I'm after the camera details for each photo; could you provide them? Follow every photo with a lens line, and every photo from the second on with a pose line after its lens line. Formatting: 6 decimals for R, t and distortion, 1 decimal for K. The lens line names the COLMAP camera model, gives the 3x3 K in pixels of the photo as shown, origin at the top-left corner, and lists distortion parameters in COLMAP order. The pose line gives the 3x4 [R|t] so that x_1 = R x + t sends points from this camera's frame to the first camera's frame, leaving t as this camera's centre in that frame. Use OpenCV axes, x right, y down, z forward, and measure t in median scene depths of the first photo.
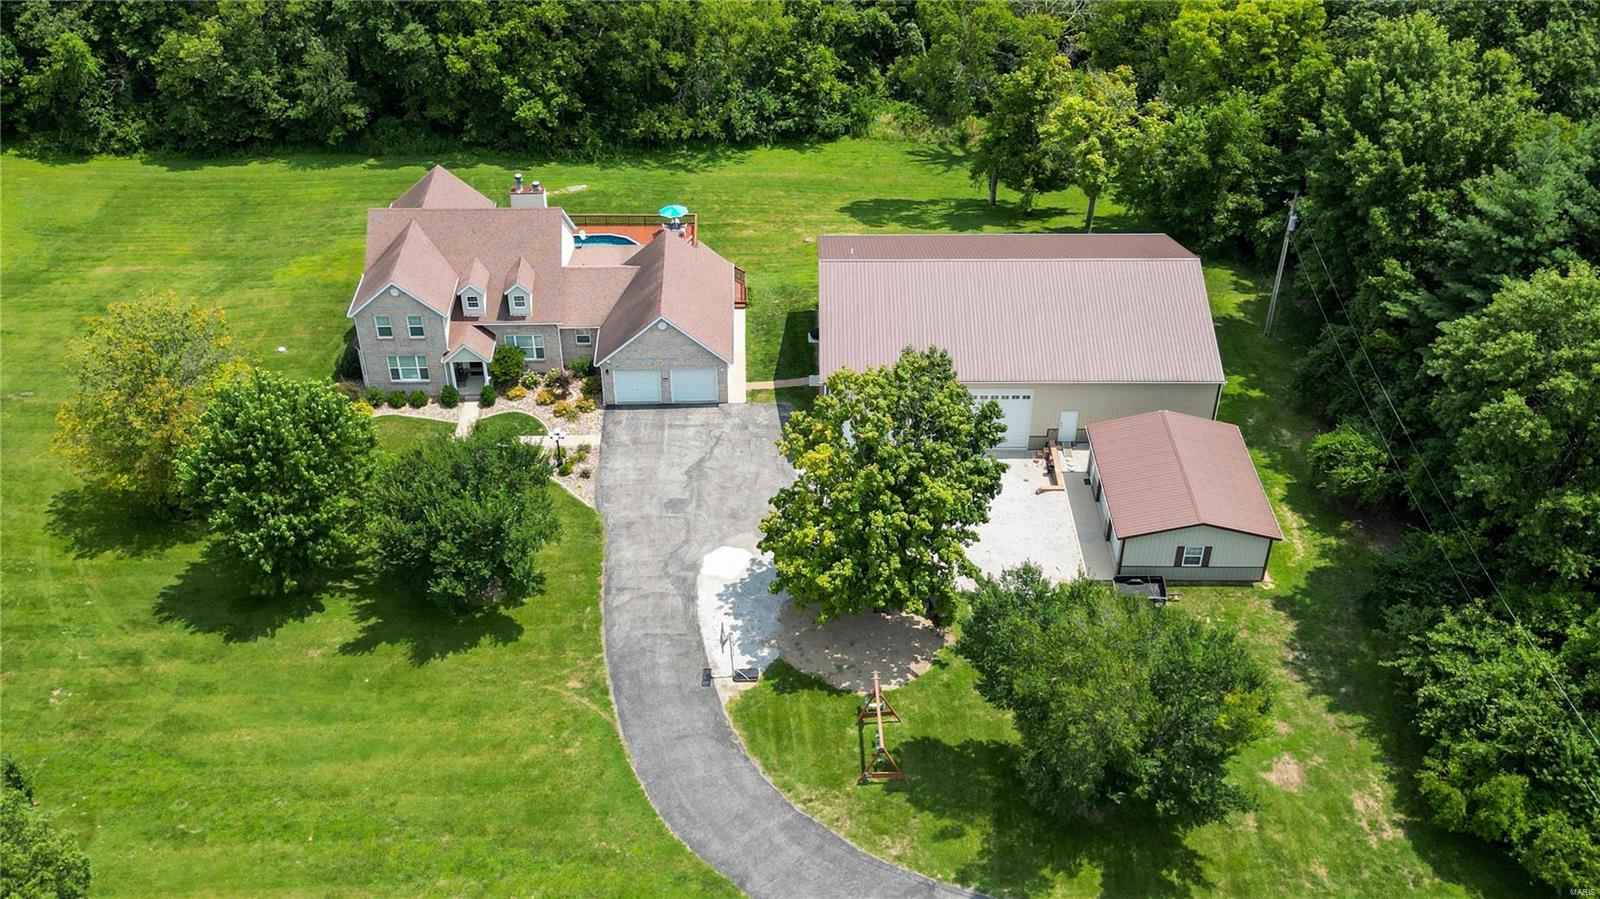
lens RADIAL K [[1524.5, 0, 805.0], [0, 1524.5, 459.8], [0, 0, 1]] dist [0.056100, 0.000000]
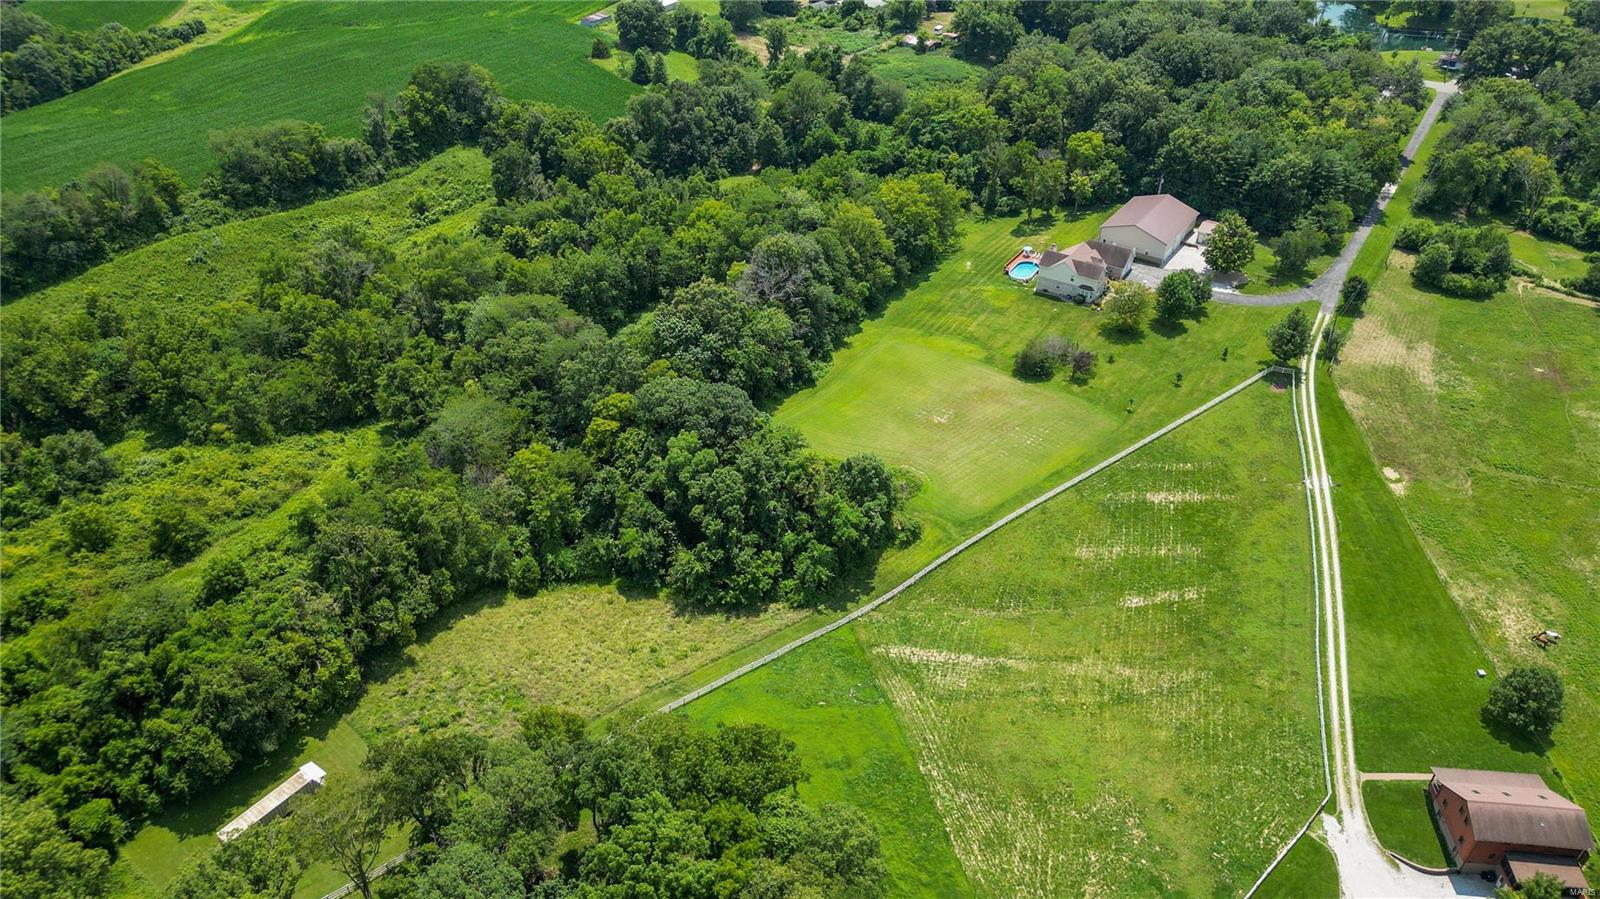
lens RADIAL K [[1135.2, 0, 800.1], [0, 1135.2, 448.3], [0, 0, 1]] dist [0.060858, -0.040110]
pose [[0.570815, -0.480944, 0.665480, -3.209407], [0.479101, 0.853307, 0.205740, -0.773386], [-0.666808, 0.201393, 0.717501, -0.542694]]
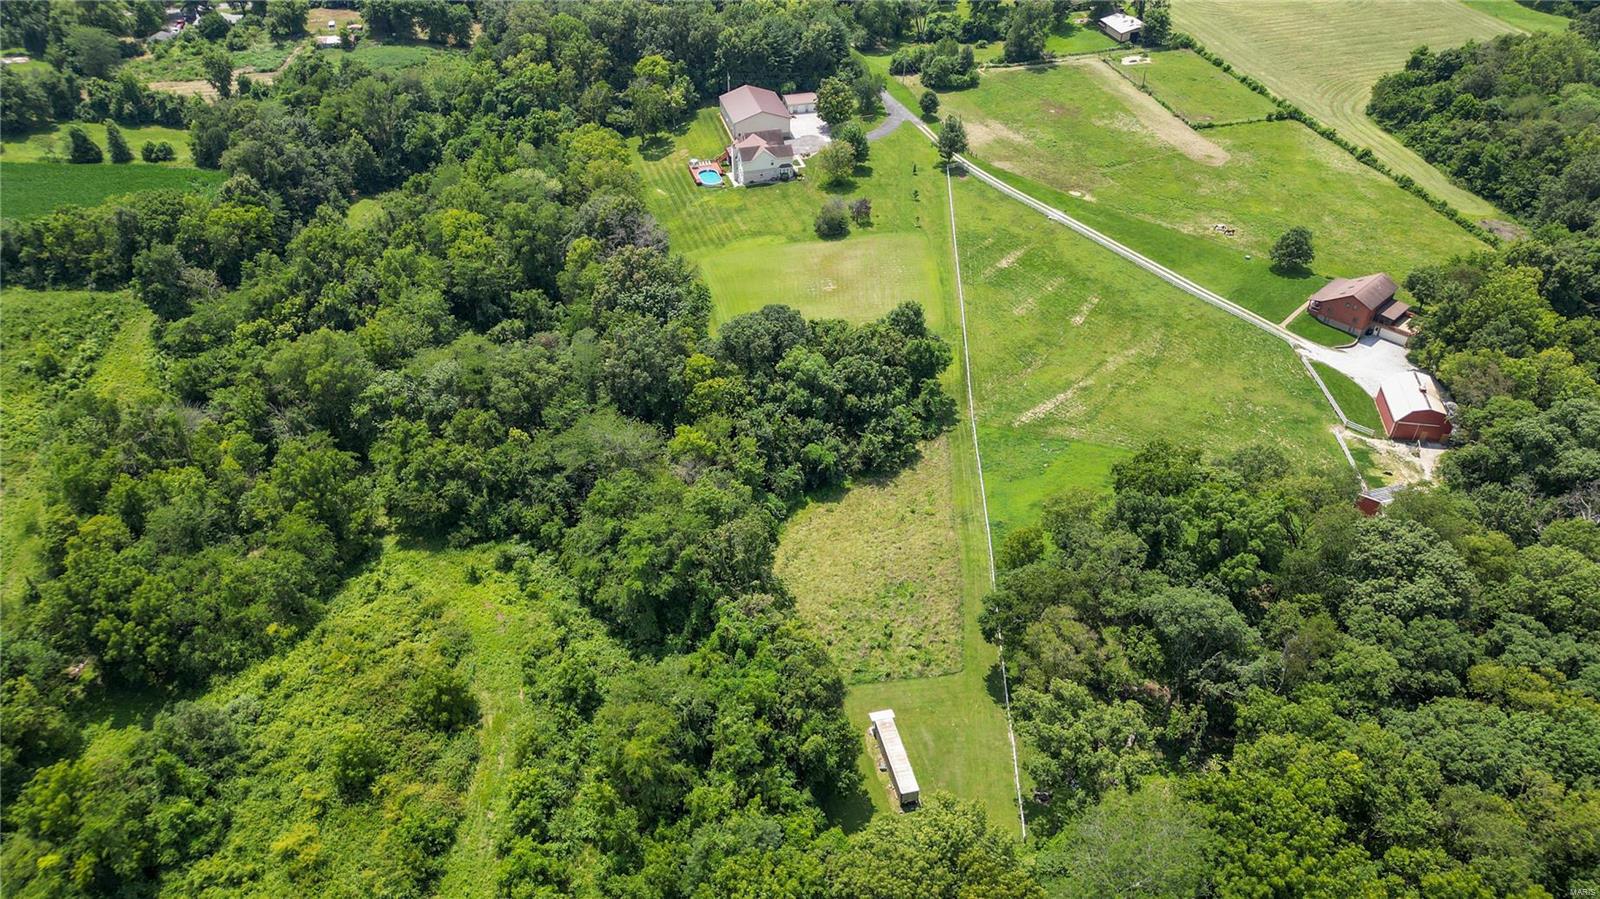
lens RADIAL K [[1135.2, 0, 803.2], [0, 1135.2, 446.1], [0, 0, 1]] dist [0.060858, -0.040110]
pose [[-0.241279, -0.582387, 0.776280, -3.902866], [0.575730, 0.558039, 0.597602, -1.842050], [-0.781229, 0.591116, 0.200655, 0.908685]]
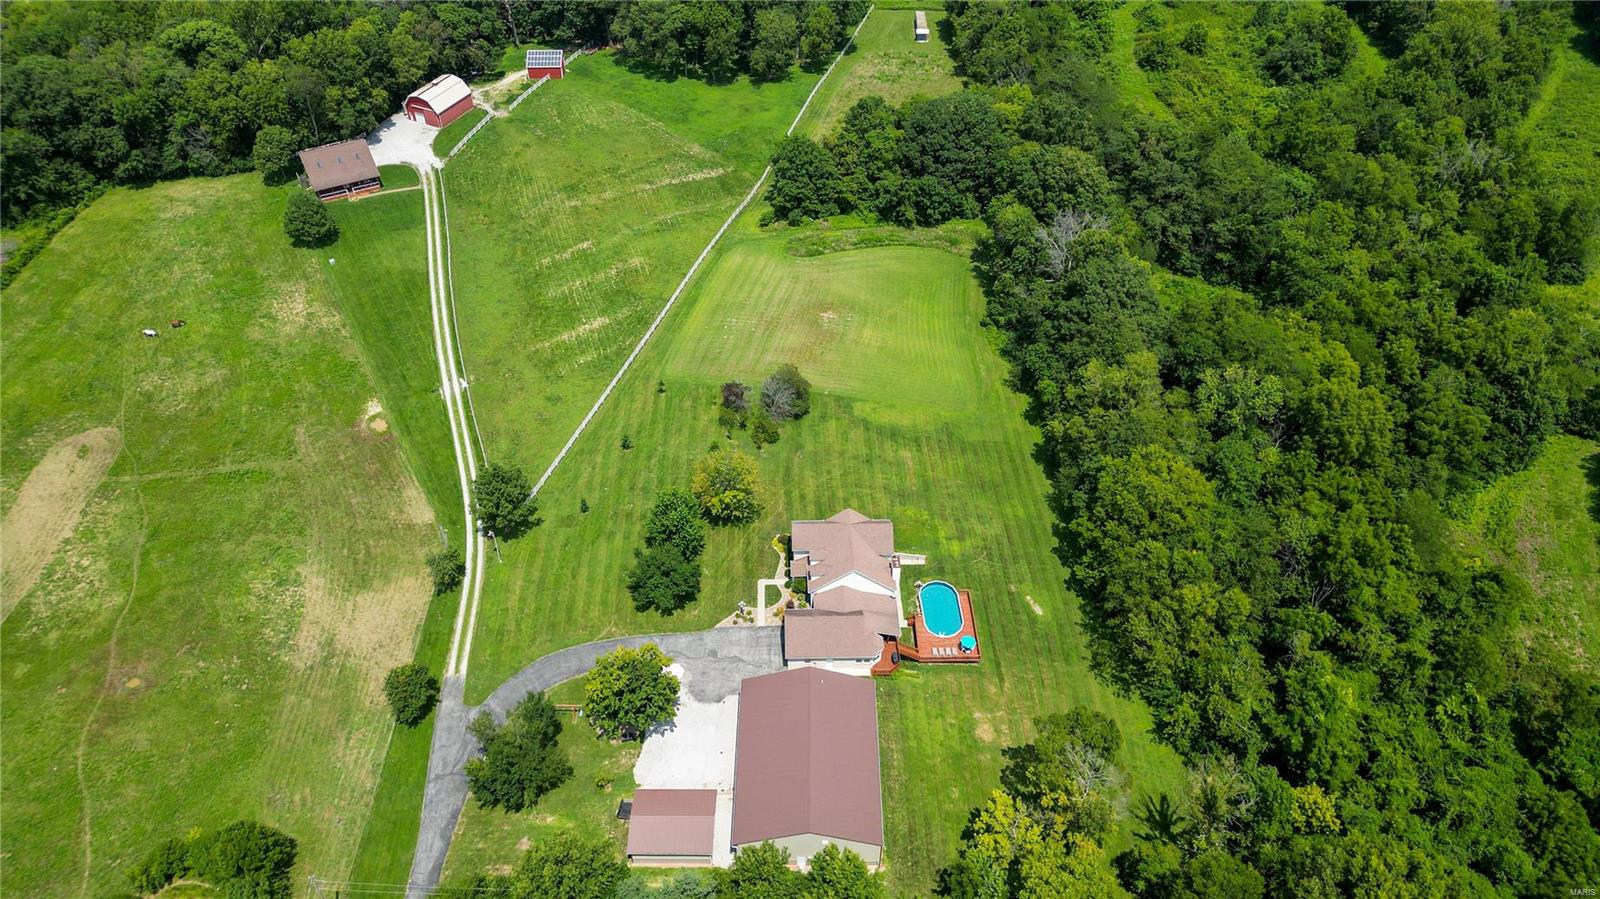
lens RADIAL K [[1135.2, 0, 791.3], [0, 1135.2, 441.2], [0, 0, 1]] dist [0.060858, -0.040110]
pose [[-0.014296, 0.671011, -0.741309, 1.115425], [-0.590637, 0.592551, 0.547750, -1.337234], [0.806810, 0.445676, 0.387853, 0.248126]]
